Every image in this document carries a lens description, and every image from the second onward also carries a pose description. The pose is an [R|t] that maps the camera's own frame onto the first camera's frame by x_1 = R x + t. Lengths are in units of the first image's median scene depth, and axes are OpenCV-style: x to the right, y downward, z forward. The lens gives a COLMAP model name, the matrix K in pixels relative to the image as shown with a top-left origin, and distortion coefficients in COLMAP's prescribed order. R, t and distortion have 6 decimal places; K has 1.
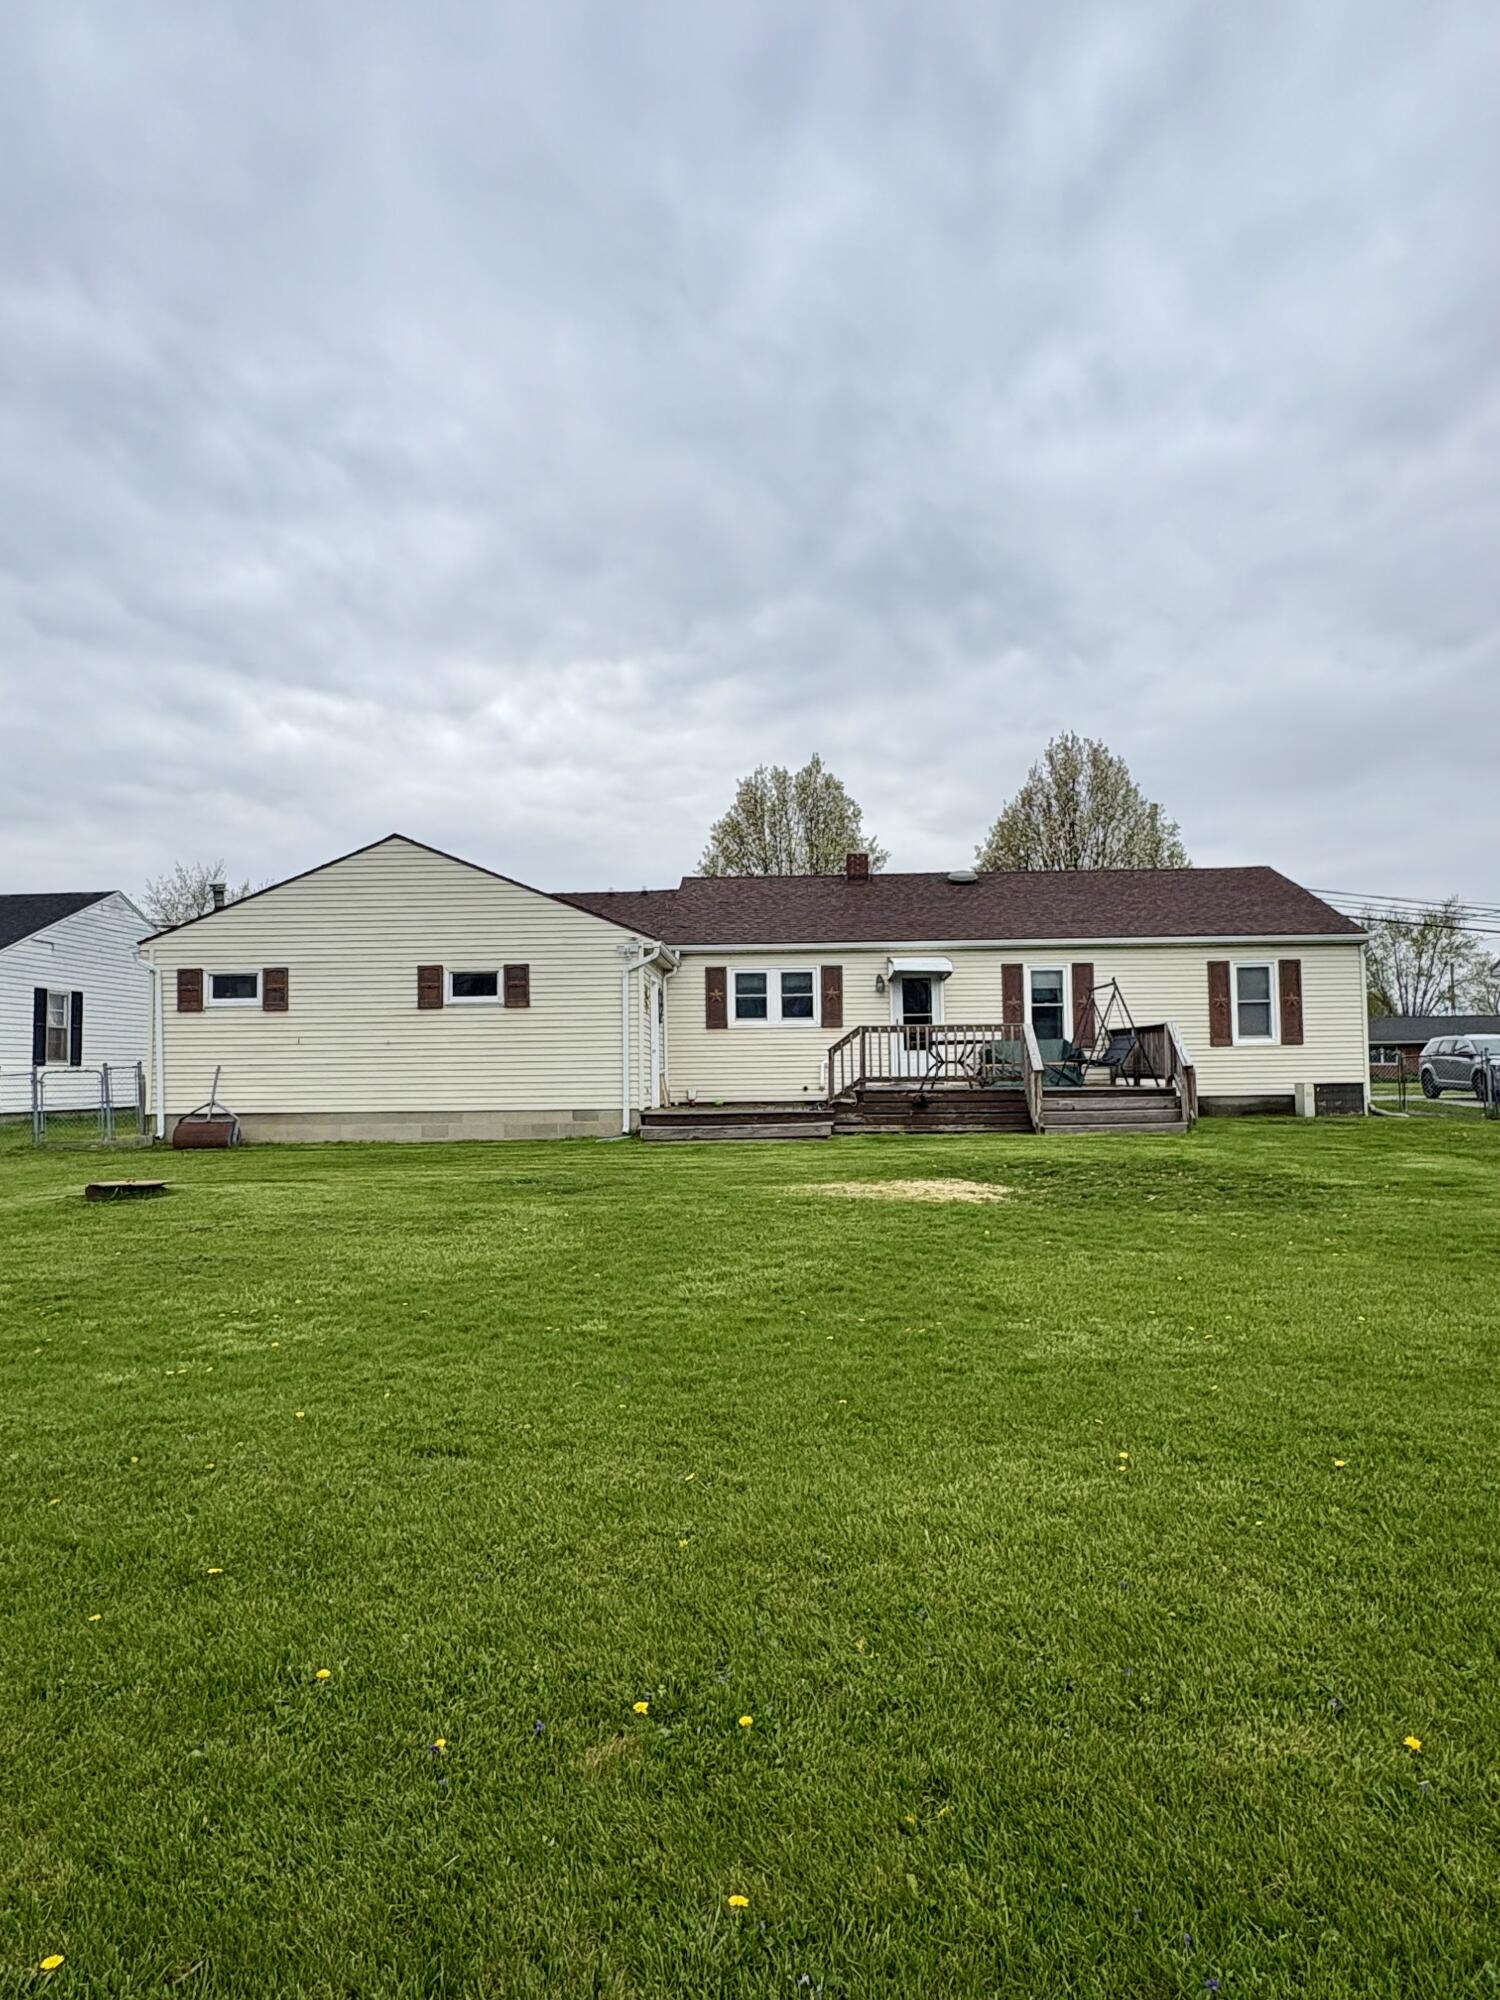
lens RADIAL K [[1289.6, 0, 750.0], [0, 1289.6, 1000.0], [0, 0, 1]] dist [0.000852, 0.000130]
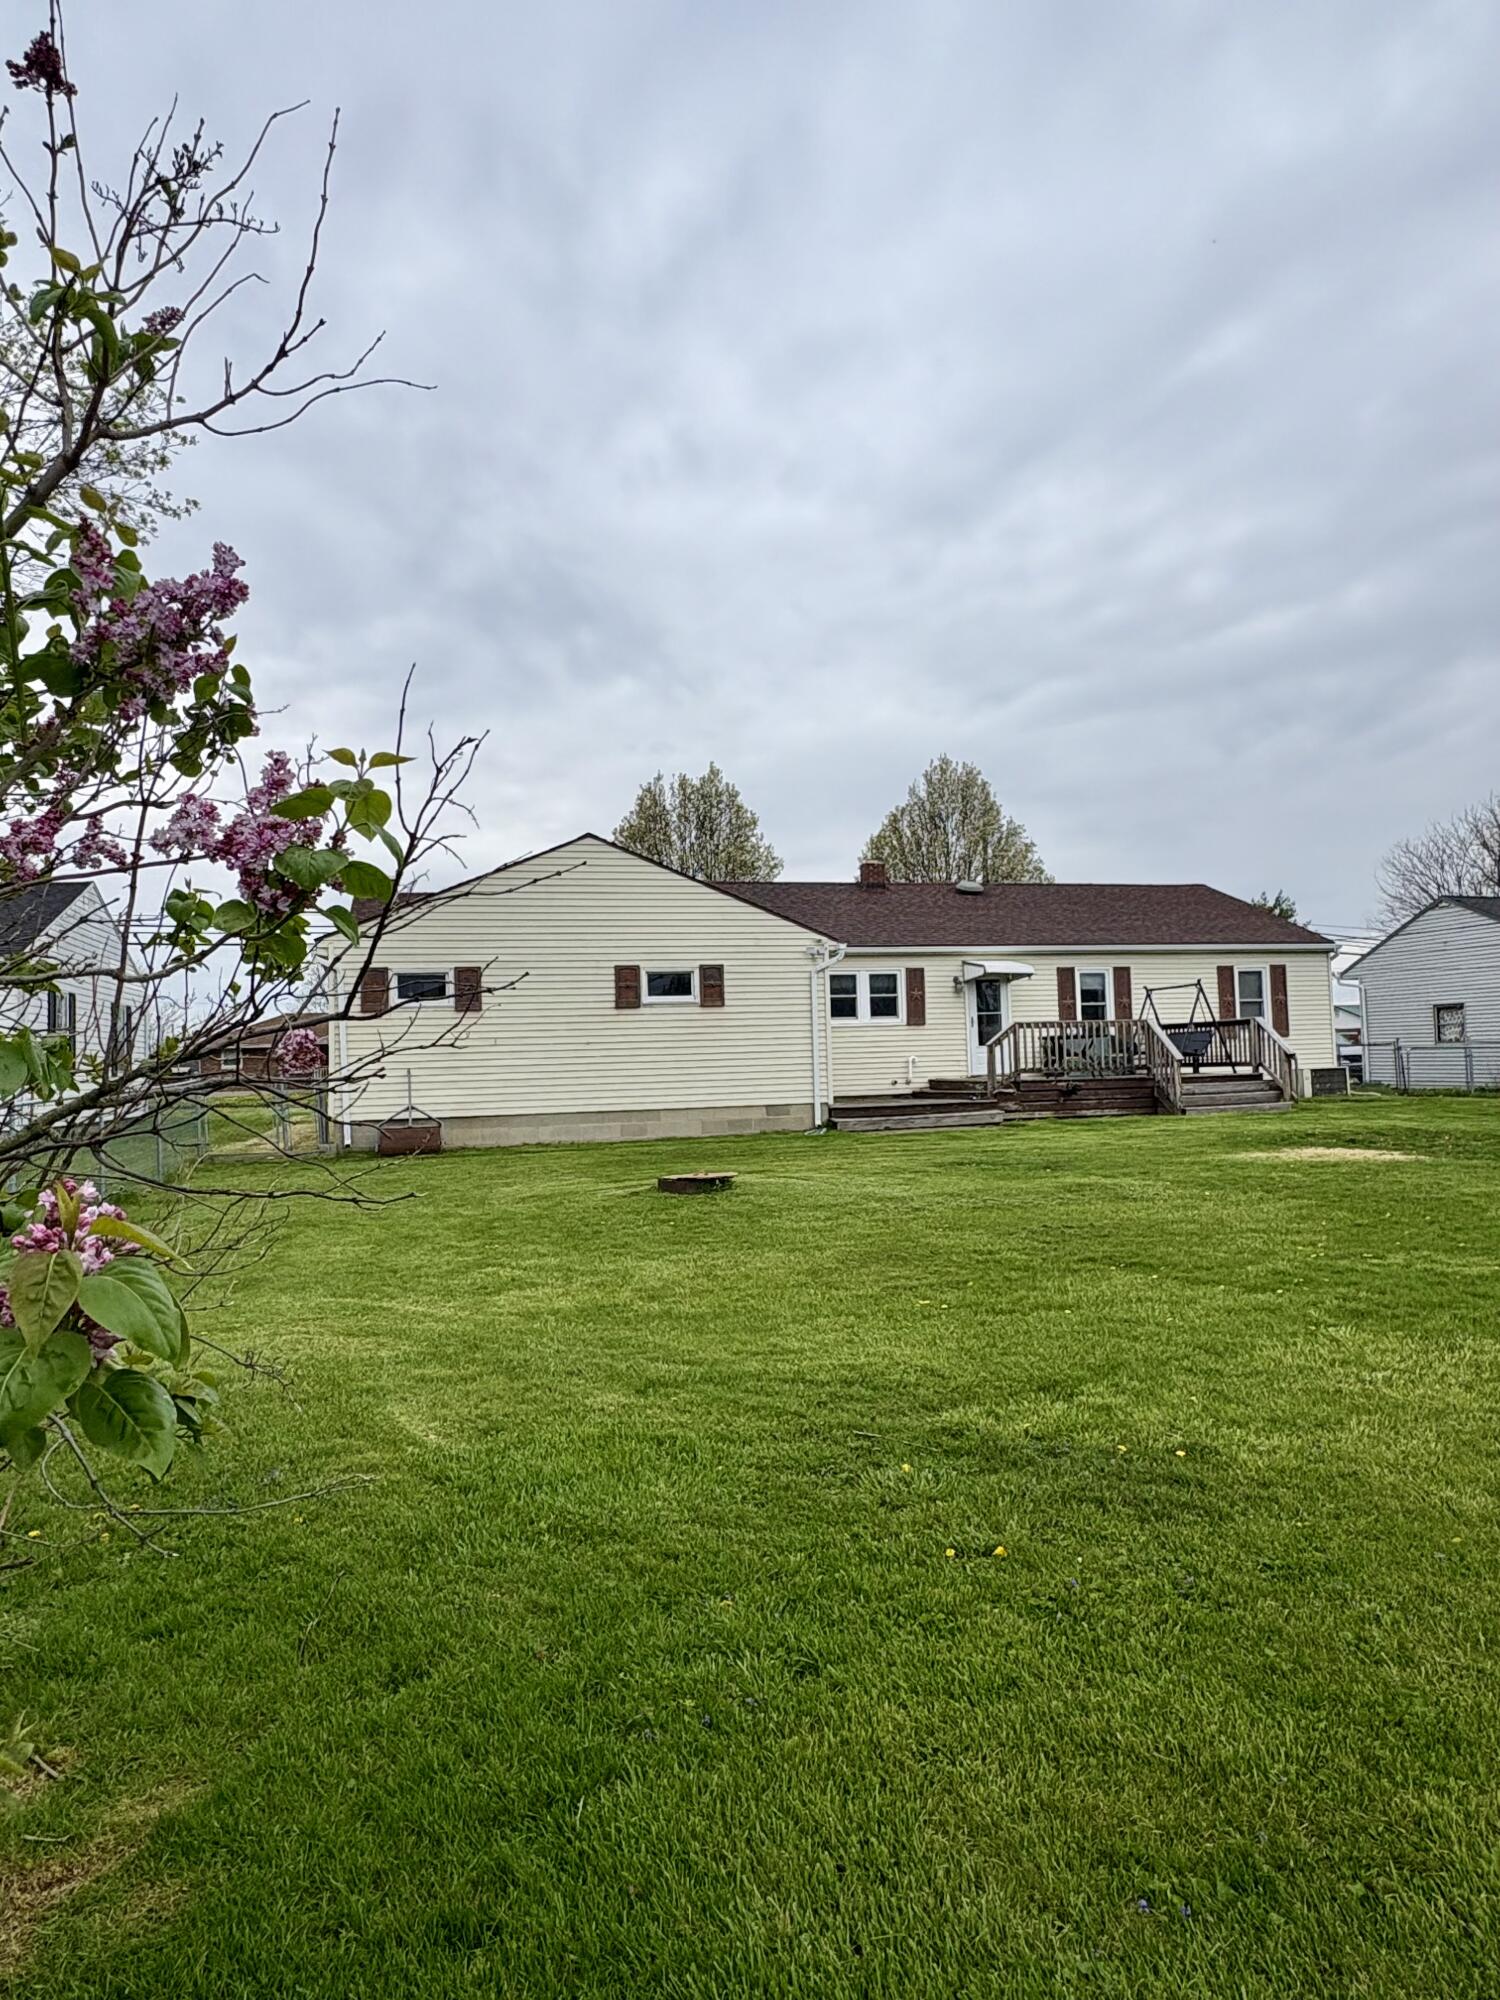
lens RADIAL K [[1289.6, 0, 750.0], [0, 1289.6, 1000.0], [0, 0, 1]] dist [0.000852, 0.000130]
pose [[0.958304, -0.002117, 0.285742, -0.381228], [0.003296, 0.999988, -0.003645, 0.003617], [-0.285731, 0.004435, 0.958300, 0.007803]]
